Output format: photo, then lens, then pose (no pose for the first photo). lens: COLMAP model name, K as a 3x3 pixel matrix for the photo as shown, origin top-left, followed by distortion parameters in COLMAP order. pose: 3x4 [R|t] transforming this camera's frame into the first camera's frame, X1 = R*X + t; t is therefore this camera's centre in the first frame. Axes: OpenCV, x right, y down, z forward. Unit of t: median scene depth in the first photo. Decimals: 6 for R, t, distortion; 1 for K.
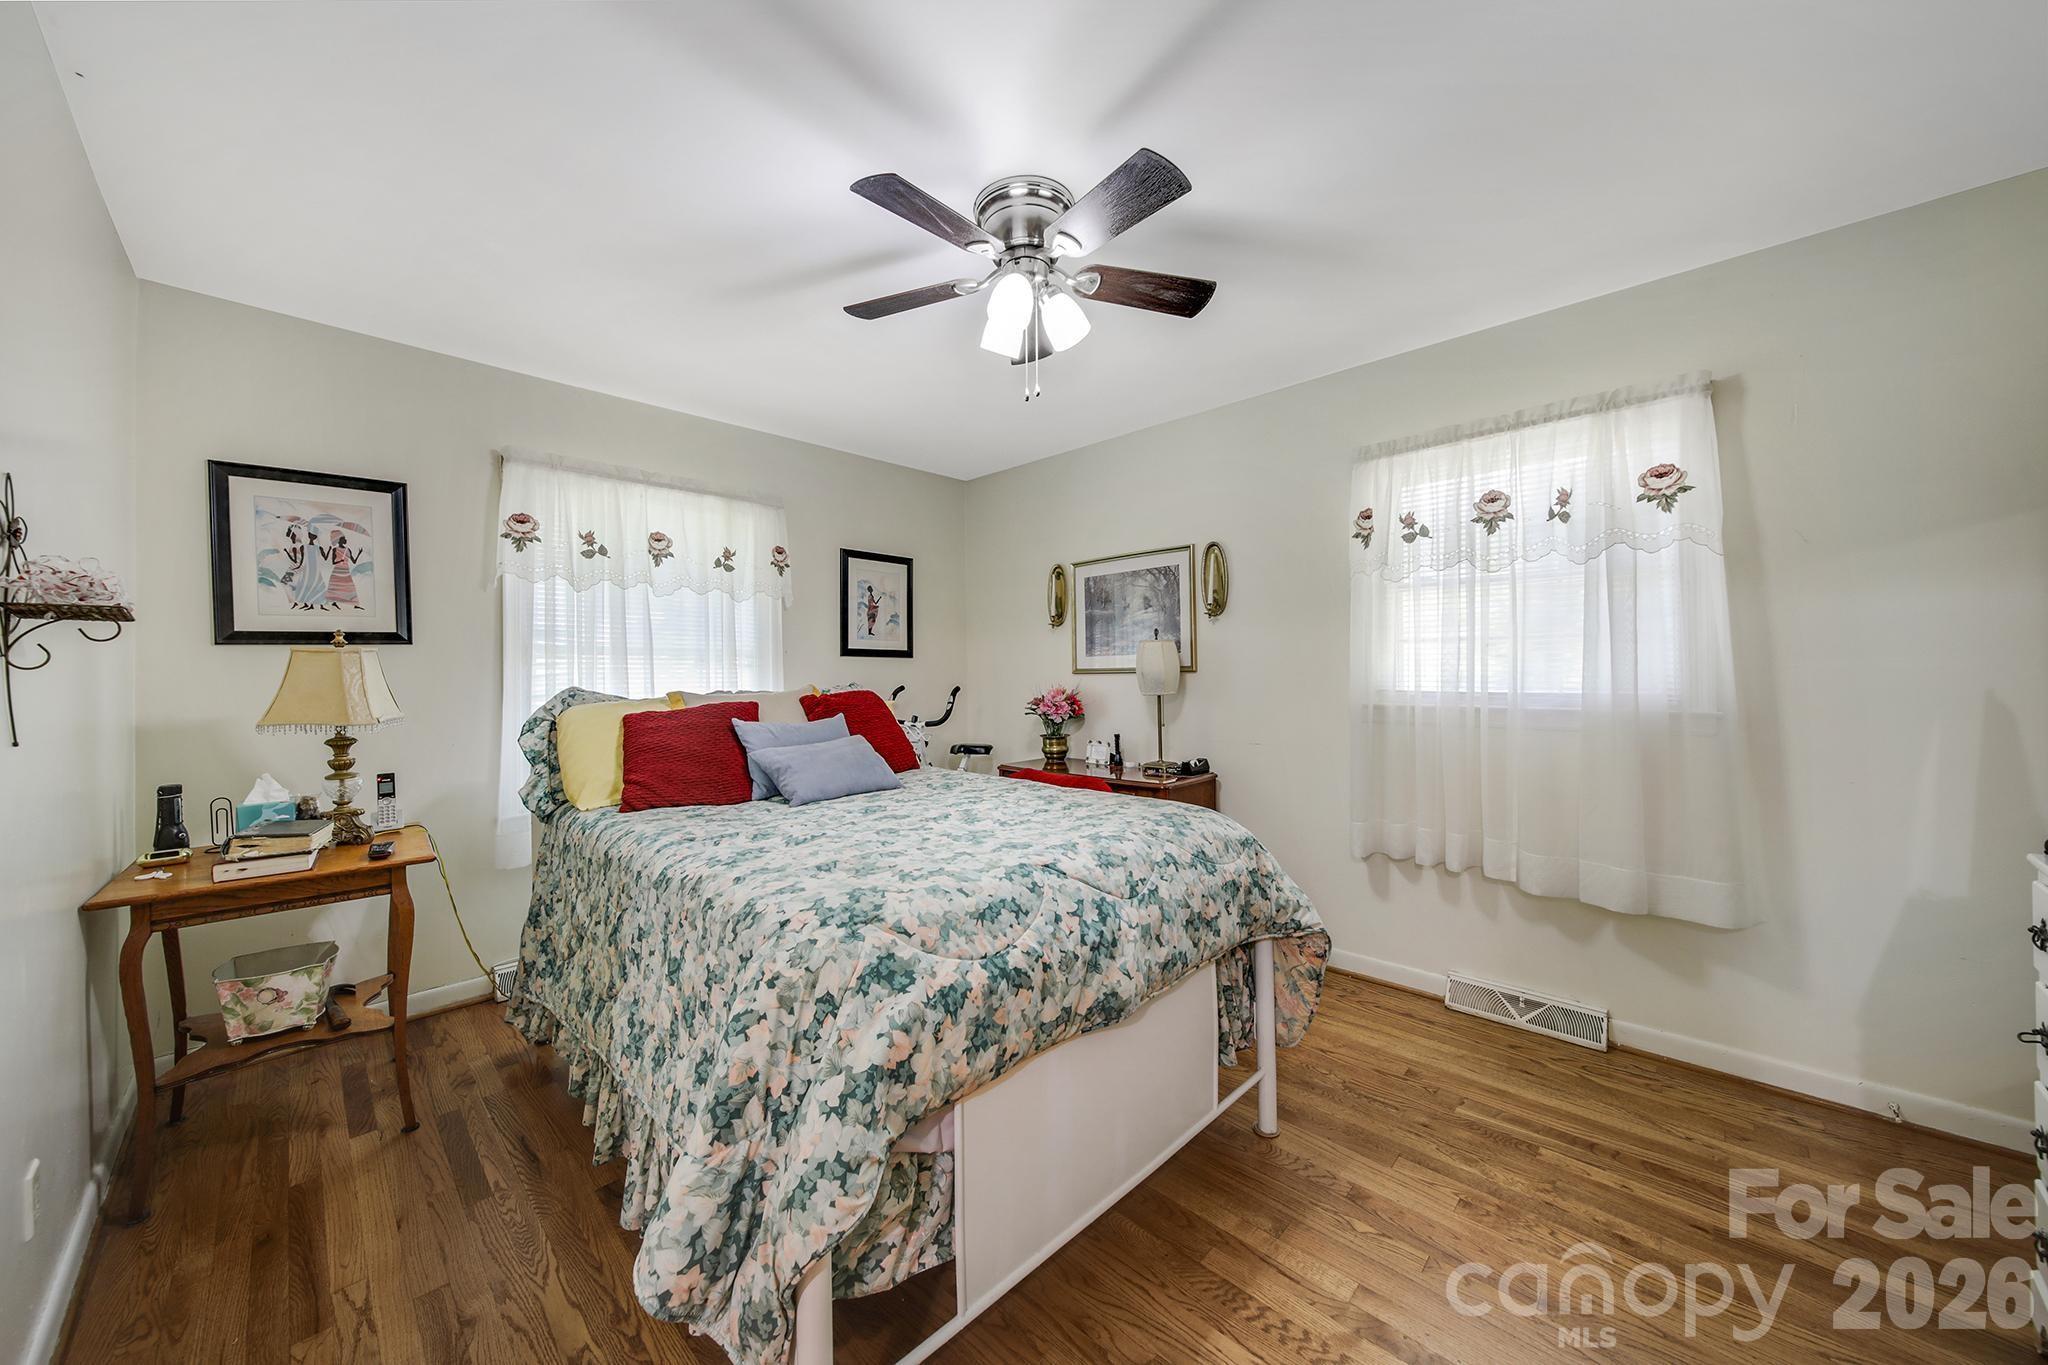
lens RADIAL K [[717.8, 0, 1024.1], [0, 717.8, 677.2], [0, 0, 1]] dist [-0.005016, -0.000750]
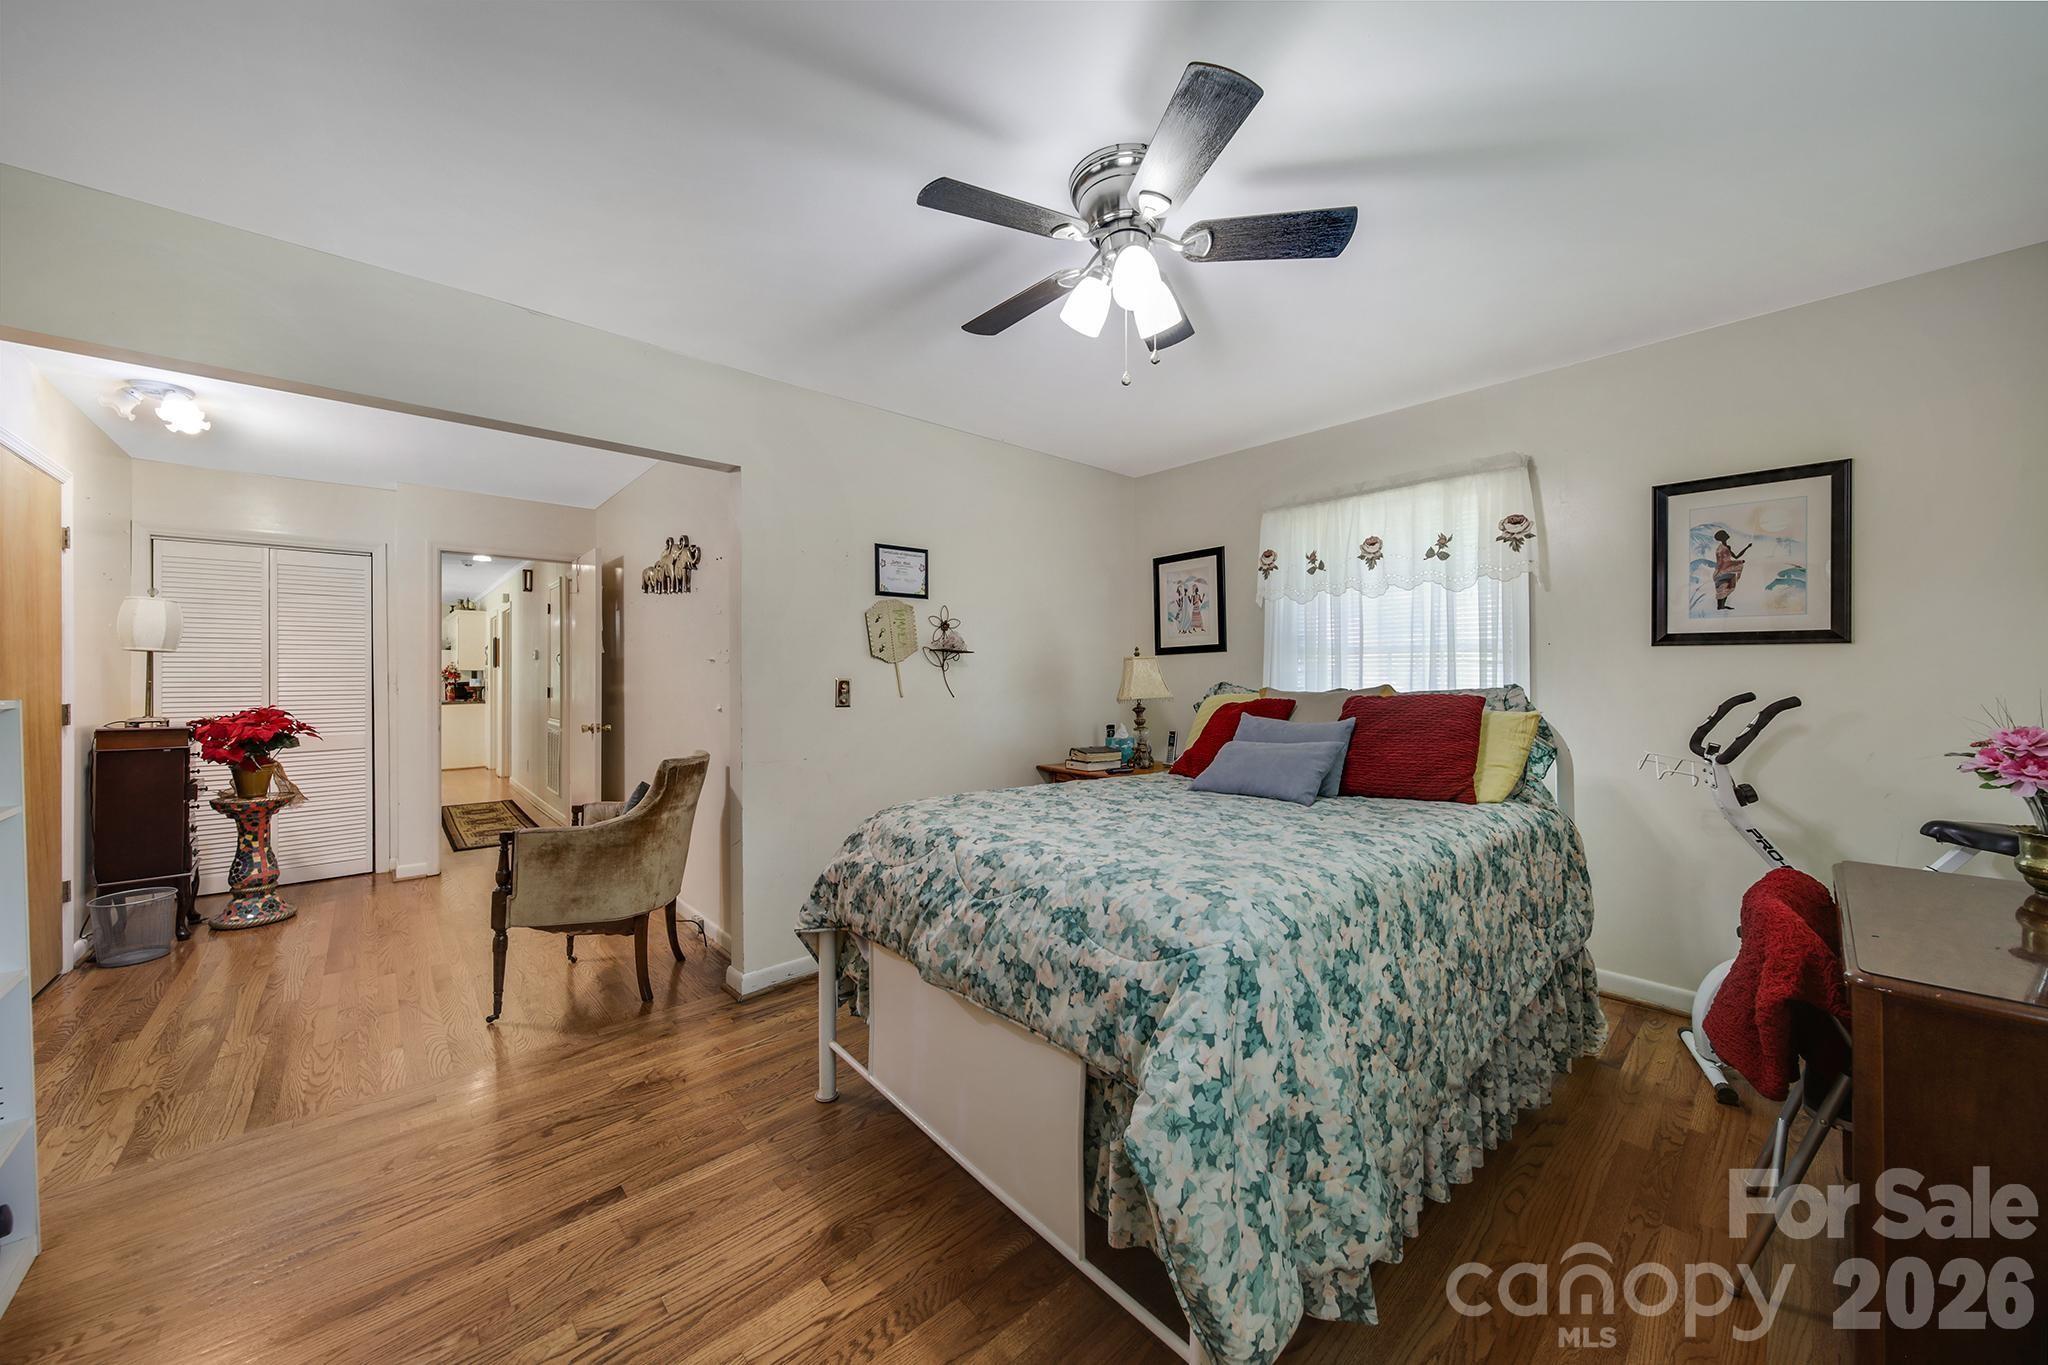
lens RADIAL K [[717.8, 0, 1026.4], [0, 717.8, 678.1], [0, 0, 1]] dist [-0.005016, -0.000750]
pose [[-0.062961, 0.015610, -0.997894, 0.676605], [-0.000214, 0.999877, 0.015654, -0.012741], [0.998016, 0.001199, -0.062950, 0.660068]]
